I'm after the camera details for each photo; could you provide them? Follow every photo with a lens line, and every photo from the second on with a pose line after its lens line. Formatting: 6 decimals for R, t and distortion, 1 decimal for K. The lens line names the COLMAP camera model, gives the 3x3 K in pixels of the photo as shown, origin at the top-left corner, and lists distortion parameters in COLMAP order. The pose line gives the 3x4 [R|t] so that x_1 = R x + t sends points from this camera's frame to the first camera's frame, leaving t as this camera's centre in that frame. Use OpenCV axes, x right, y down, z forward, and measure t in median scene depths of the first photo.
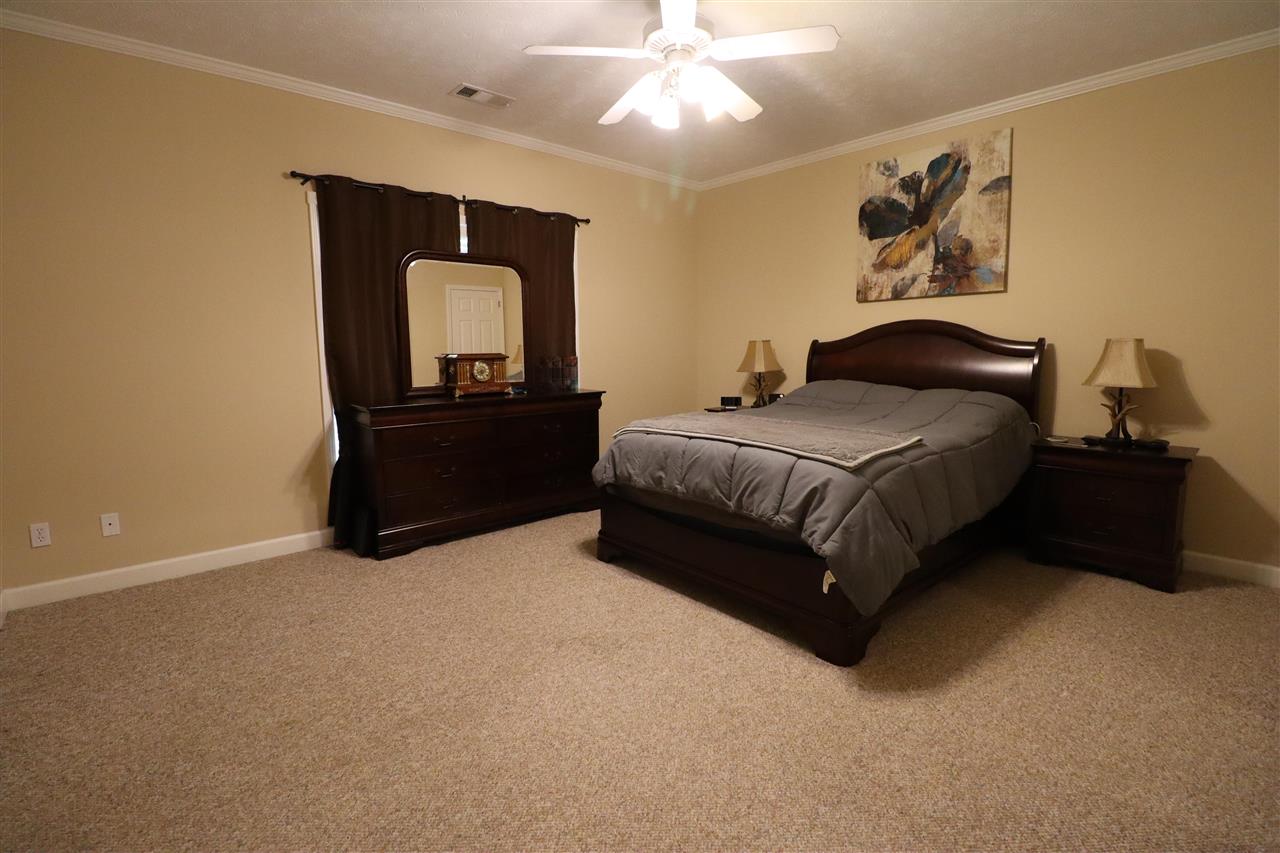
lens RADIAL K [[590.7, 0, 640.9], [0, 590.7, 413.4], [0, 0, 1]] dist [-0.000278, -0.013279]
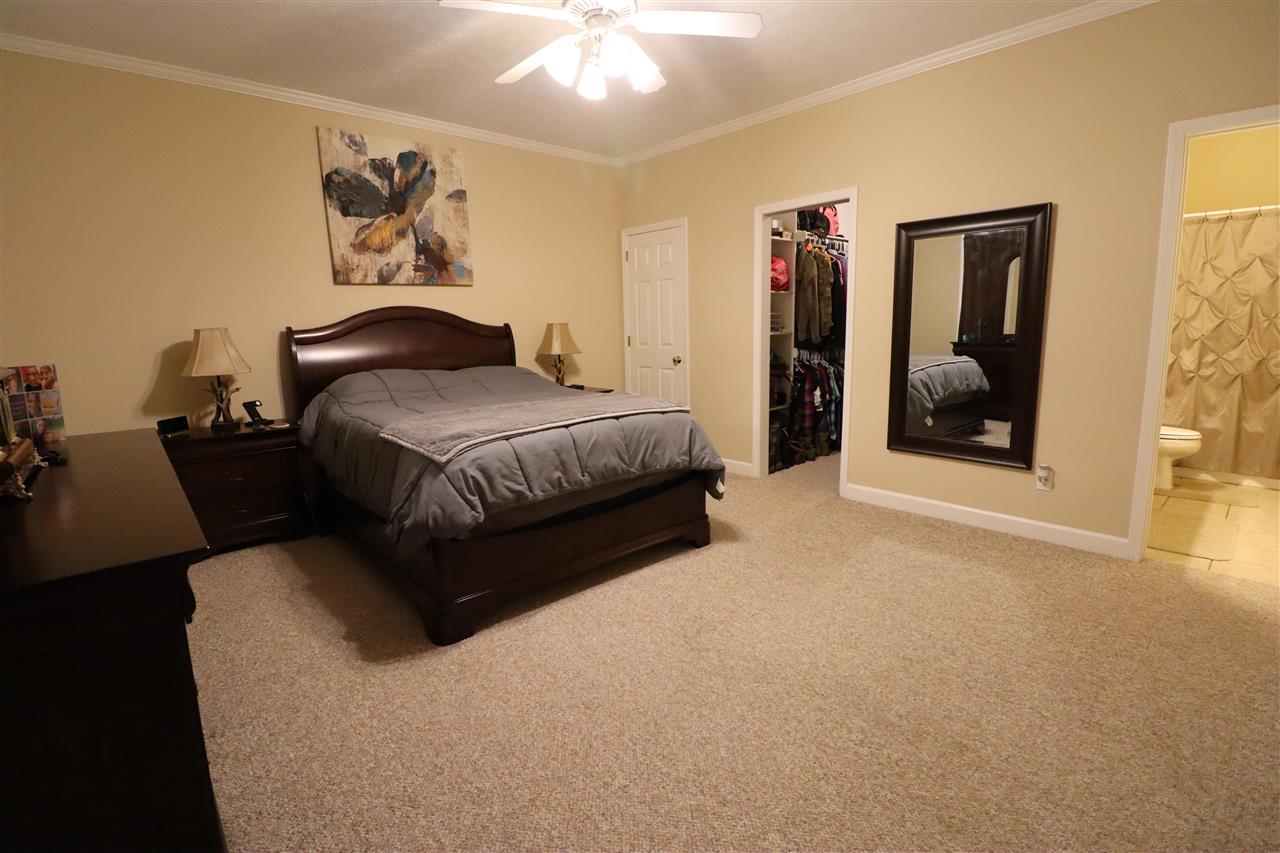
lens RADIAL K [[590.7, 0, 640.9], [0, 590.7, 413.4], [0, 0, 1]] dist [-0.000278, -0.013279]
pose [[-0.009650, -0.144922, 0.989396, -0.608053], [0.136735, 0.979957, 0.144874, -0.071049], [-0.990561, 0.136683, 0.010359, 0.632492]]
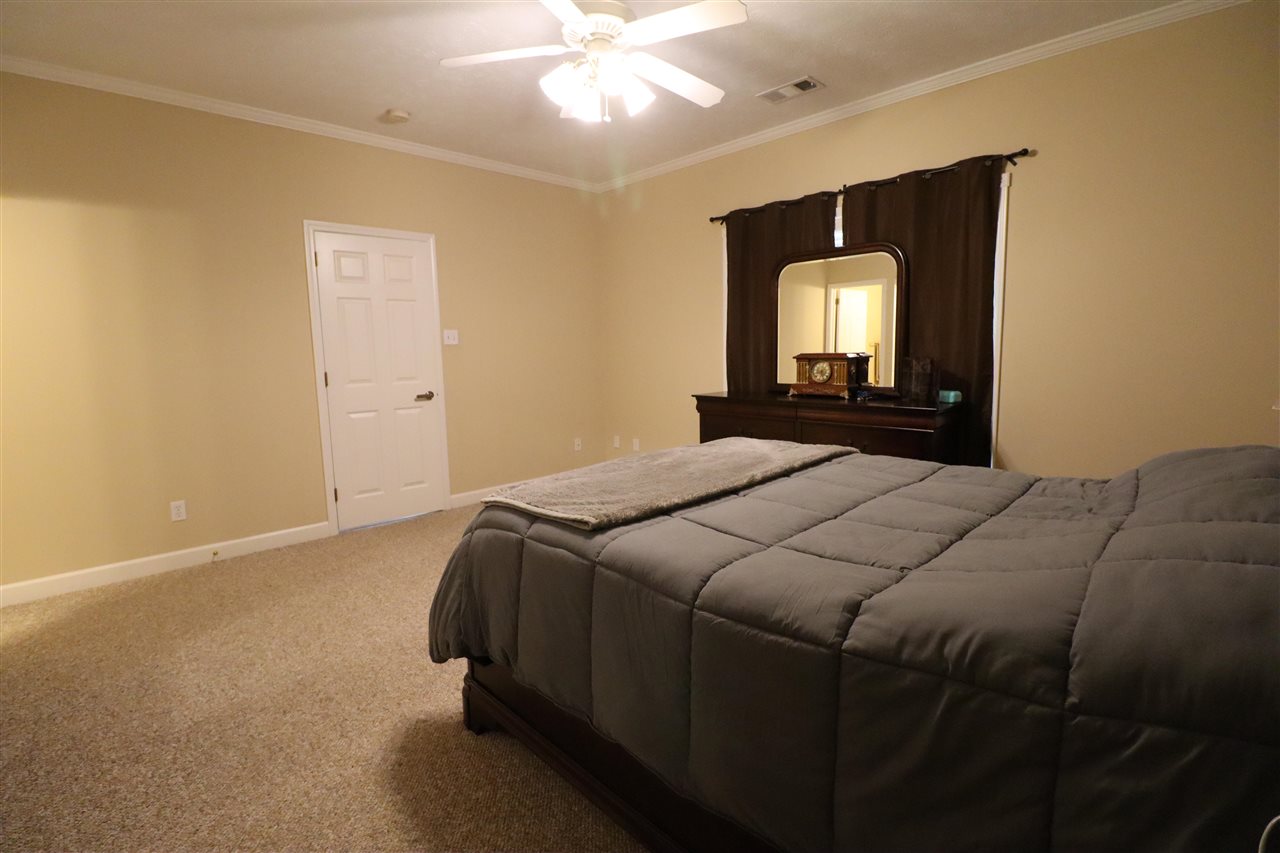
lens RADIAL K [[587.5, 0, 638.3], [0, 587.5, 417.3], [0, 0, 1]] dist [-0.000028, -0.015416]
pose [[0.048206, 0.122212, -0.991333, 0.668037], [-0.096796, 0.988387, 0.117142, -0.081827], [0.994136, 0.090310, 0.059476, 0.662525]]
